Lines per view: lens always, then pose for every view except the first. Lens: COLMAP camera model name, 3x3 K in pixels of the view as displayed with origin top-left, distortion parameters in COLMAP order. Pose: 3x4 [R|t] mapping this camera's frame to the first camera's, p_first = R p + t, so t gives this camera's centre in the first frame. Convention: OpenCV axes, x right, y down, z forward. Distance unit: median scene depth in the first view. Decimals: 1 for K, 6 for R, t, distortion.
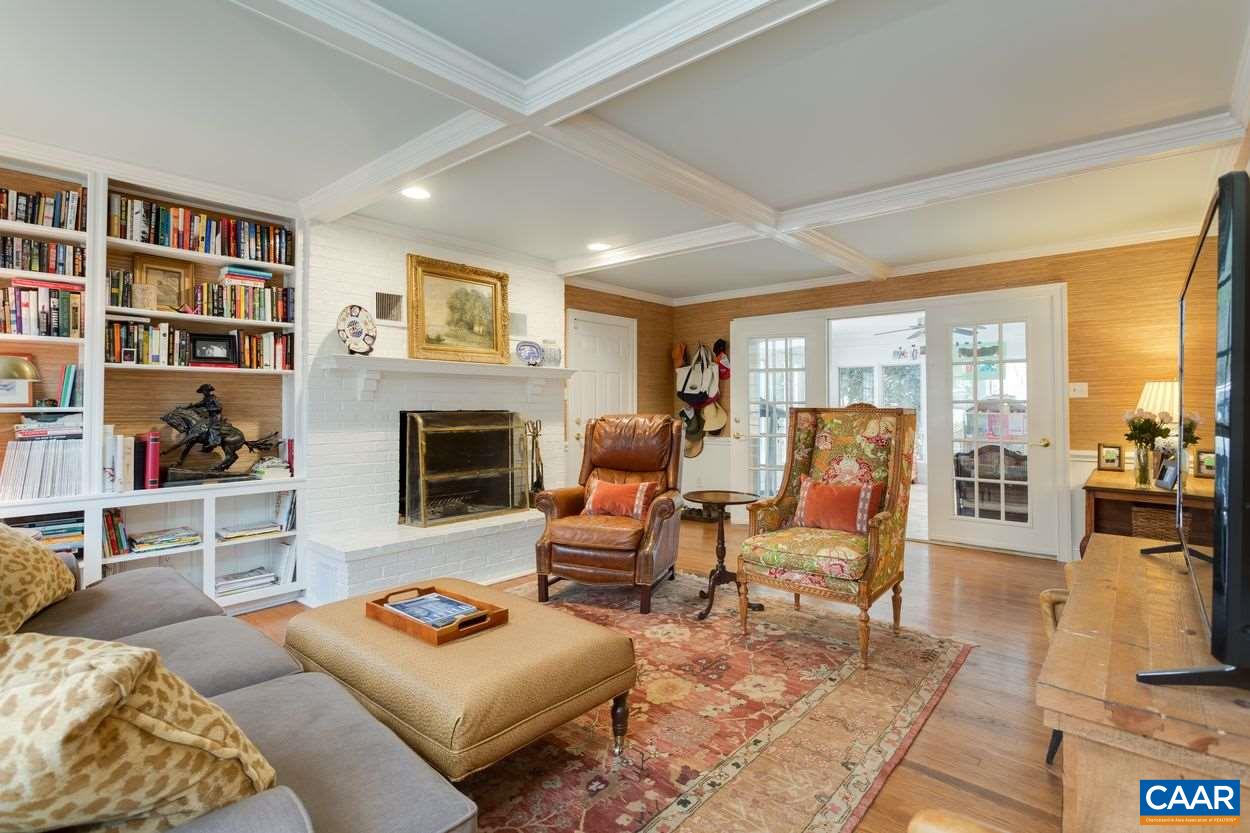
lens RADIAL K [[613.1, 0, 622.9], [0, 613.1, 407.7], [0, 0, 1]] dist [-0.013794, 0.000874]
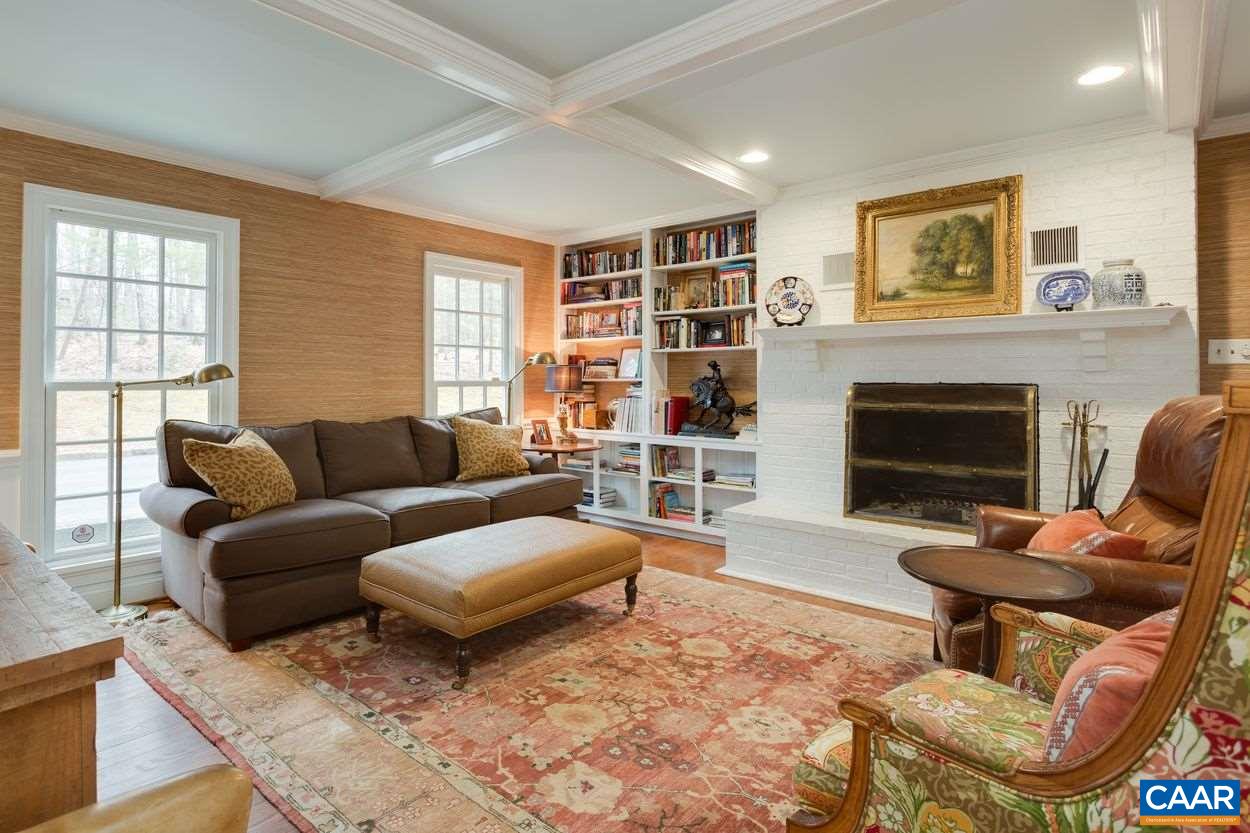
lens RADIAL K [[658.4, 0, 594.5], [0, 658.4, 380.6], [0, 0, 1]] dist [-0.024554, 0.000016]
pose [[-0.013795, -0.000846, -0.999904, 0.746152], [-0.005811, 0.999983, -0.000766, 0.006349], [0.999888, 0.005799, -0.013799, 0.805350]]
